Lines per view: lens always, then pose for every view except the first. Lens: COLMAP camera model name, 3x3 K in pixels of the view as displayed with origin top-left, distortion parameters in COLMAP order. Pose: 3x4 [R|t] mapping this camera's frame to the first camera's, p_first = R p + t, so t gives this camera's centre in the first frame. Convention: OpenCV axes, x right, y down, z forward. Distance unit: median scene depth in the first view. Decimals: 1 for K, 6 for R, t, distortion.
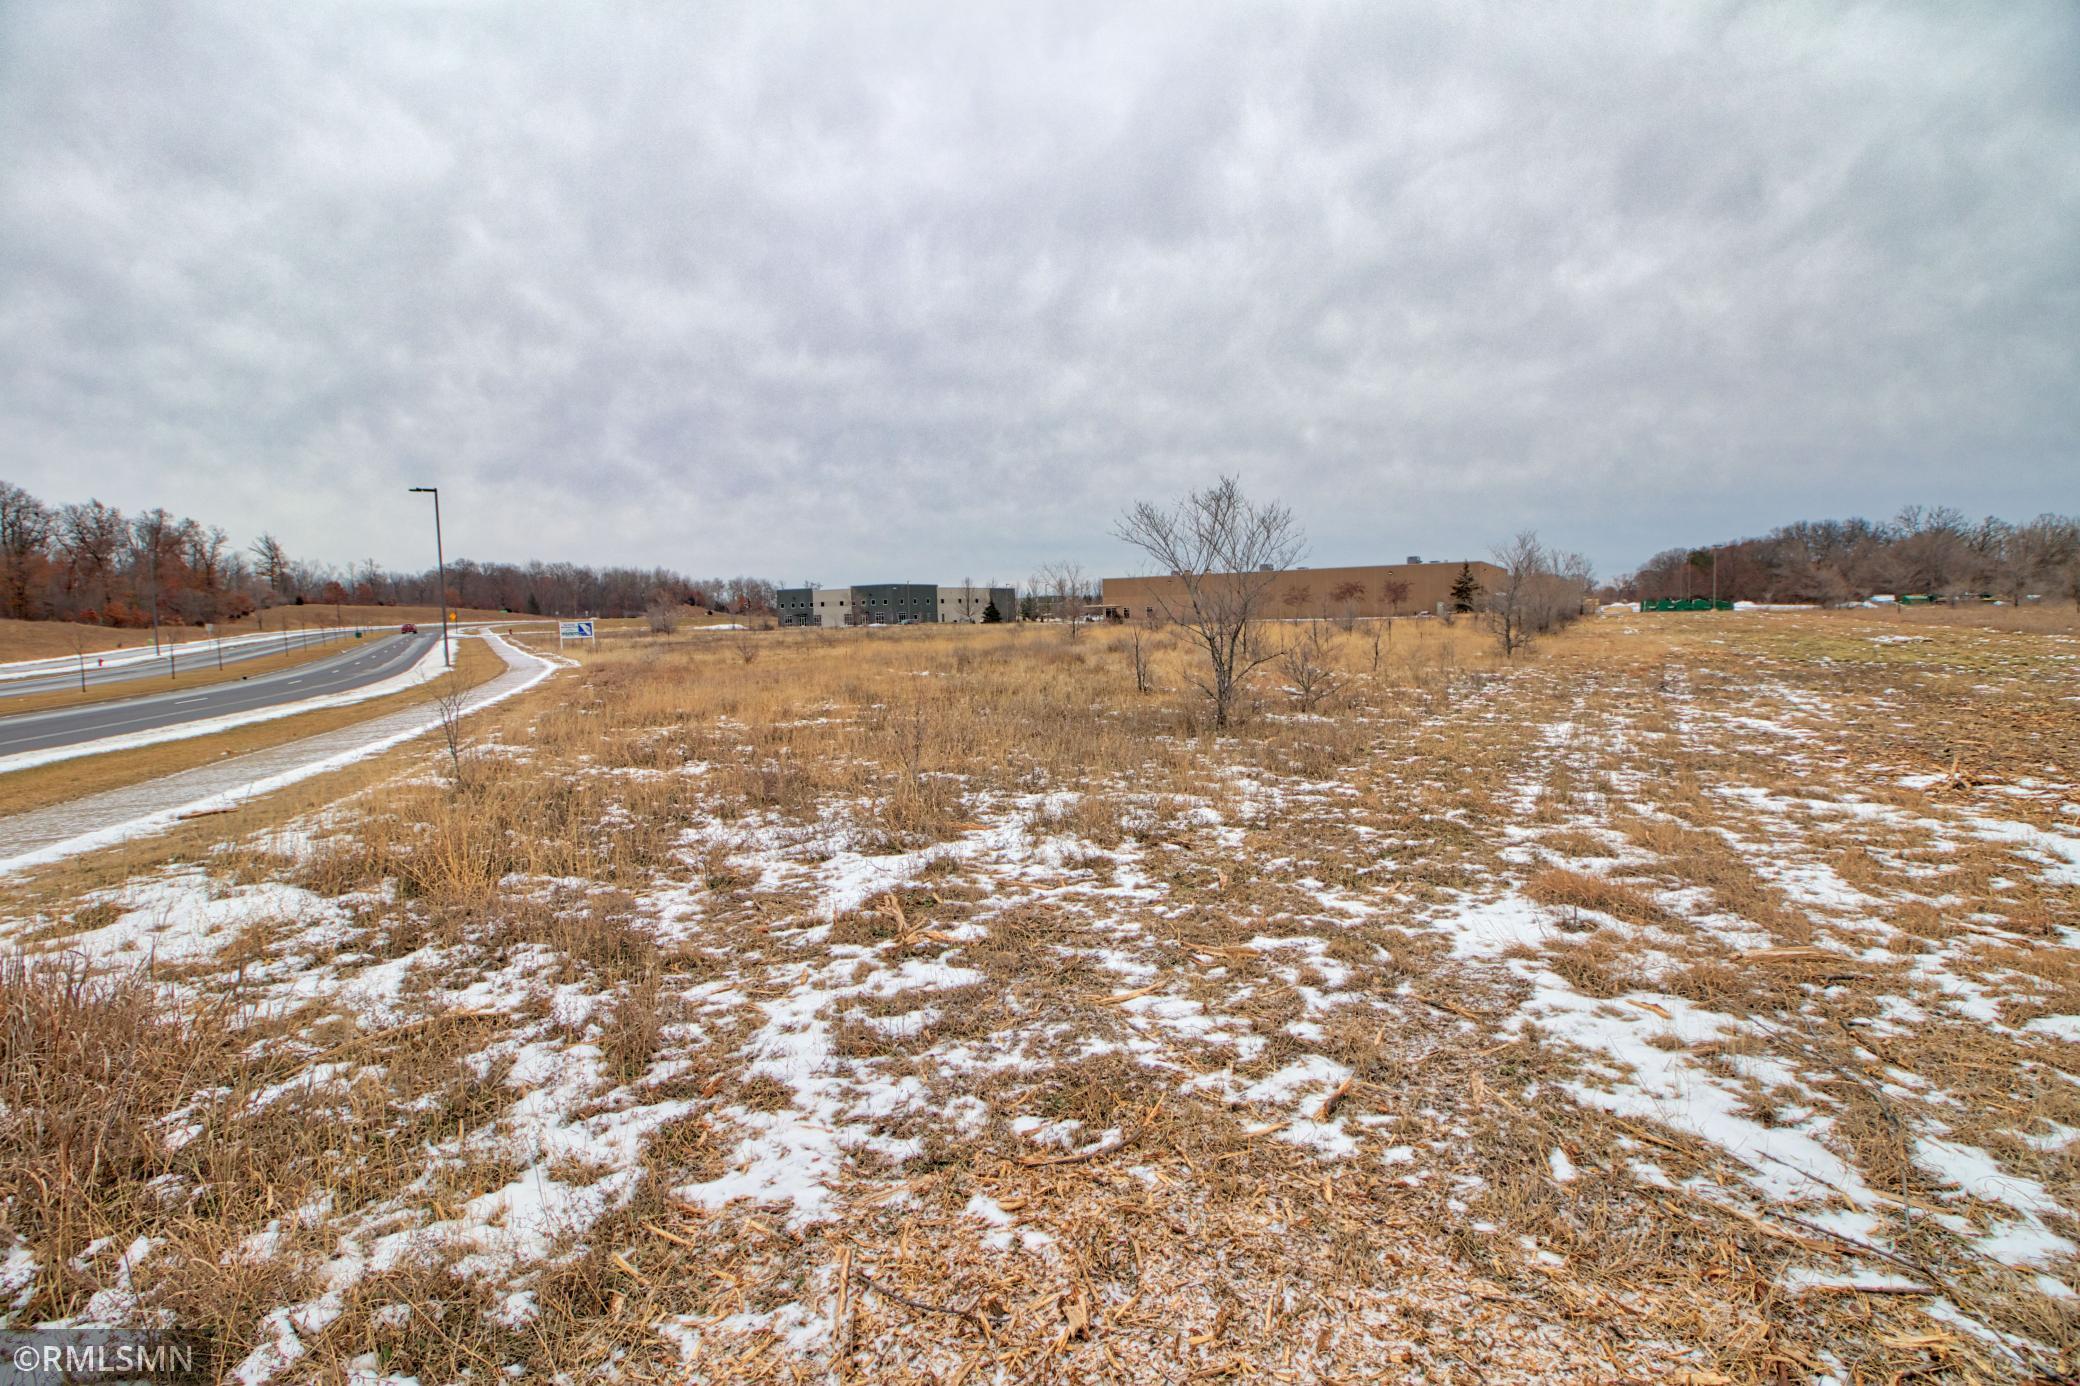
lens RADIAL K [[1018.2, 0, 978.6], [0, 1018.2, 690.6], [0, 0, 1]] dist [0.003756, -0.013498]
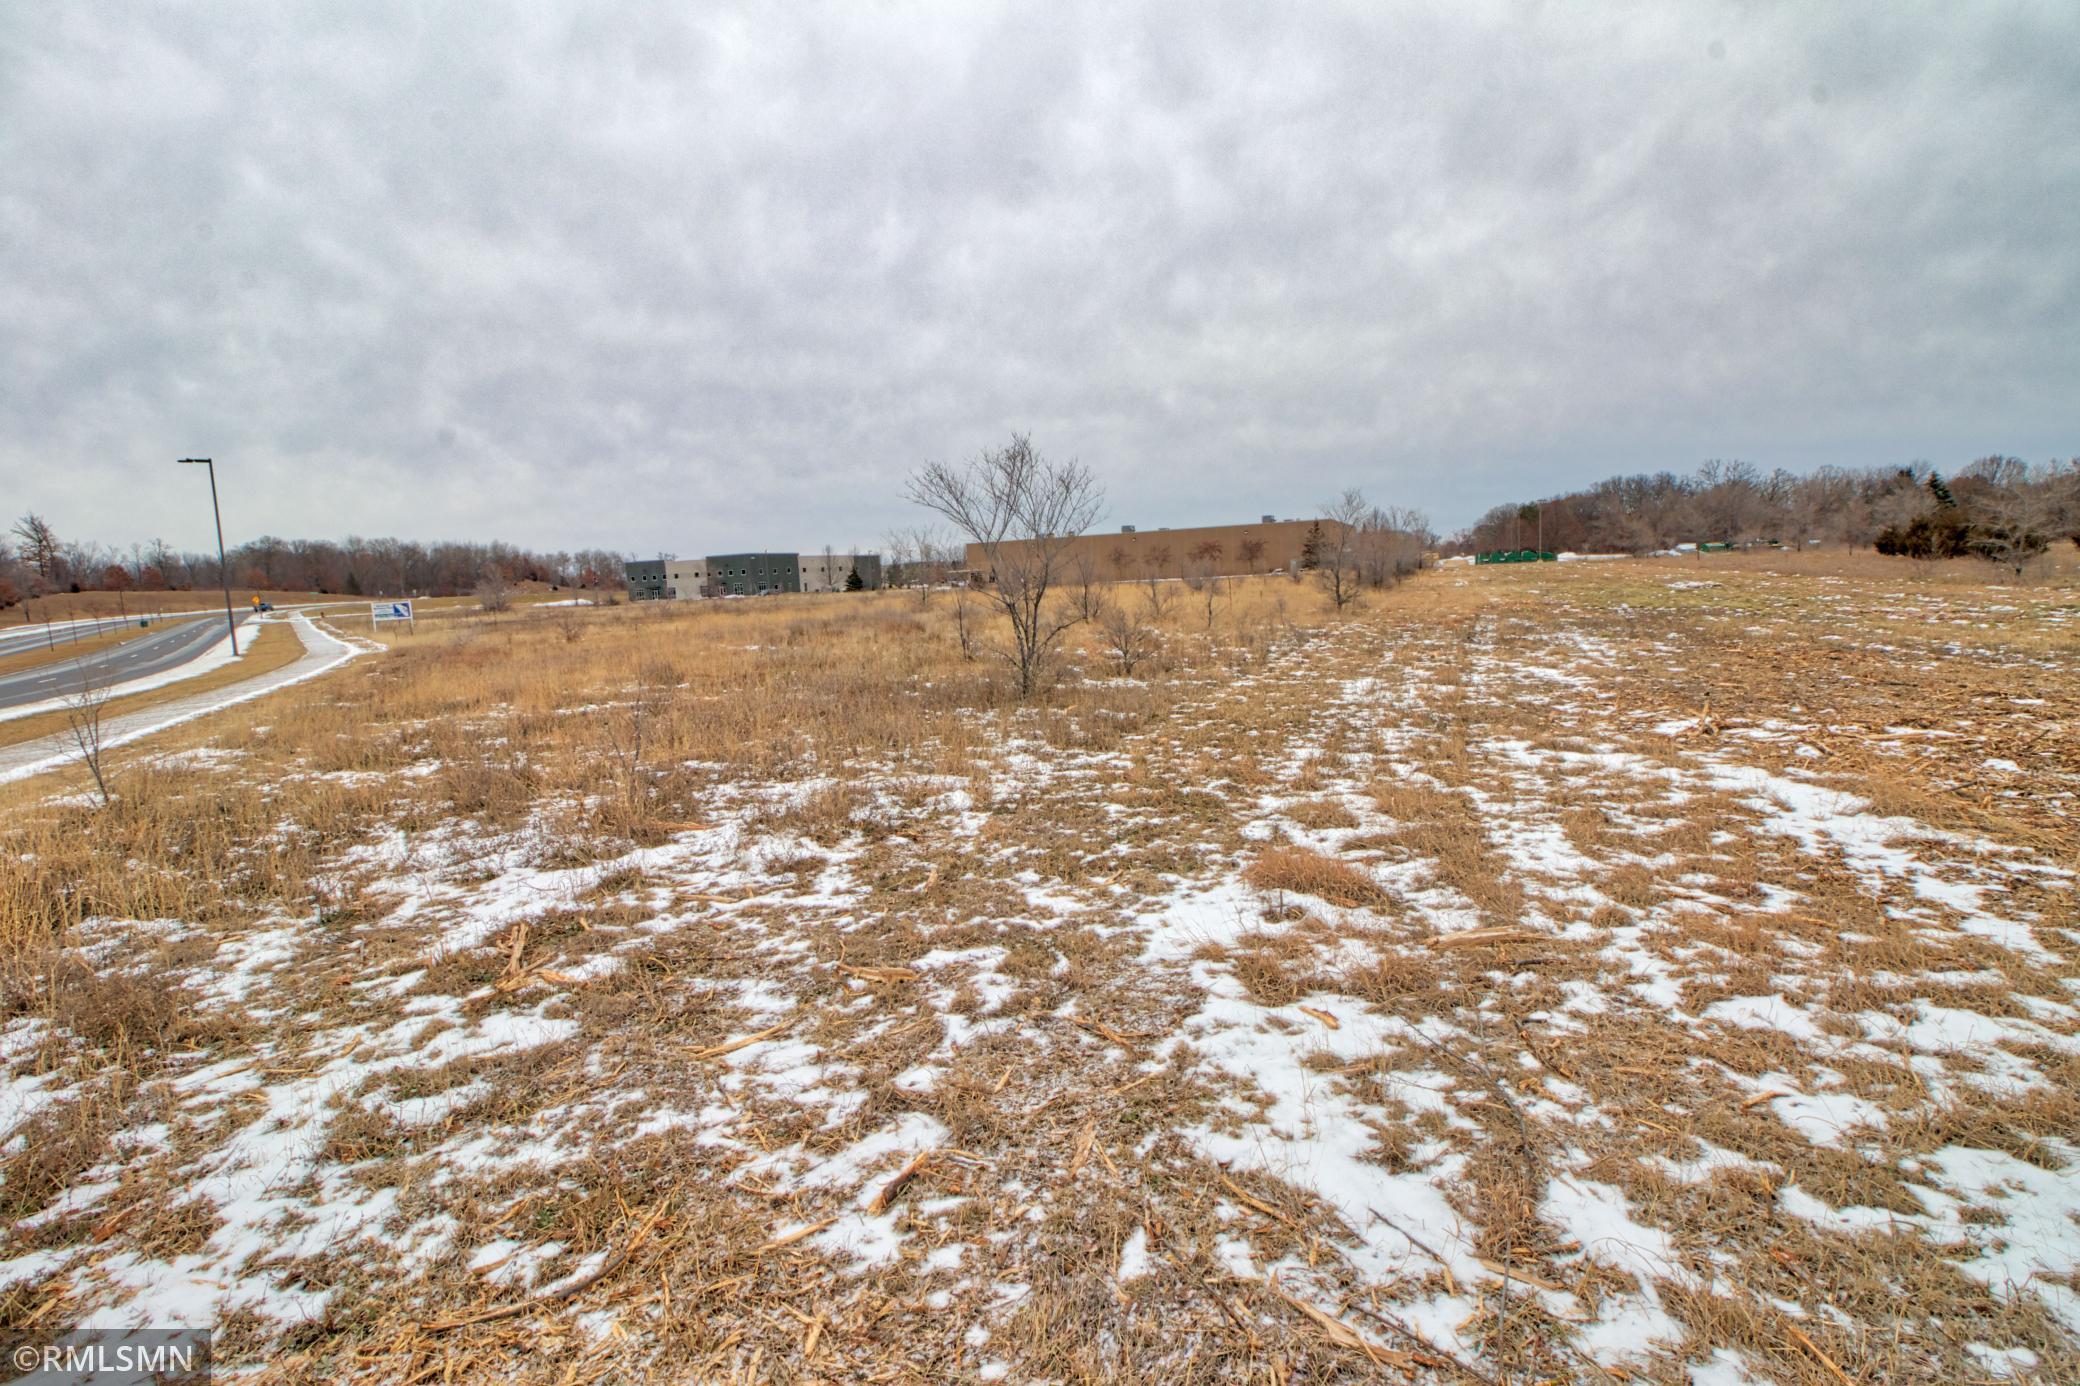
lens RADIAL K [[978.1, 0, 1040.5], [0, 978.1, 682.4], [0, 0, 1]] dist [0.002803, -0.013522]
pose [[0.991868, -0.037924, 0.121492, 0.220303], [0.034086, 0.998857, 0.033521, -0.012633], [-0.122624, -0.029107, 0.992026, 0.125501]]
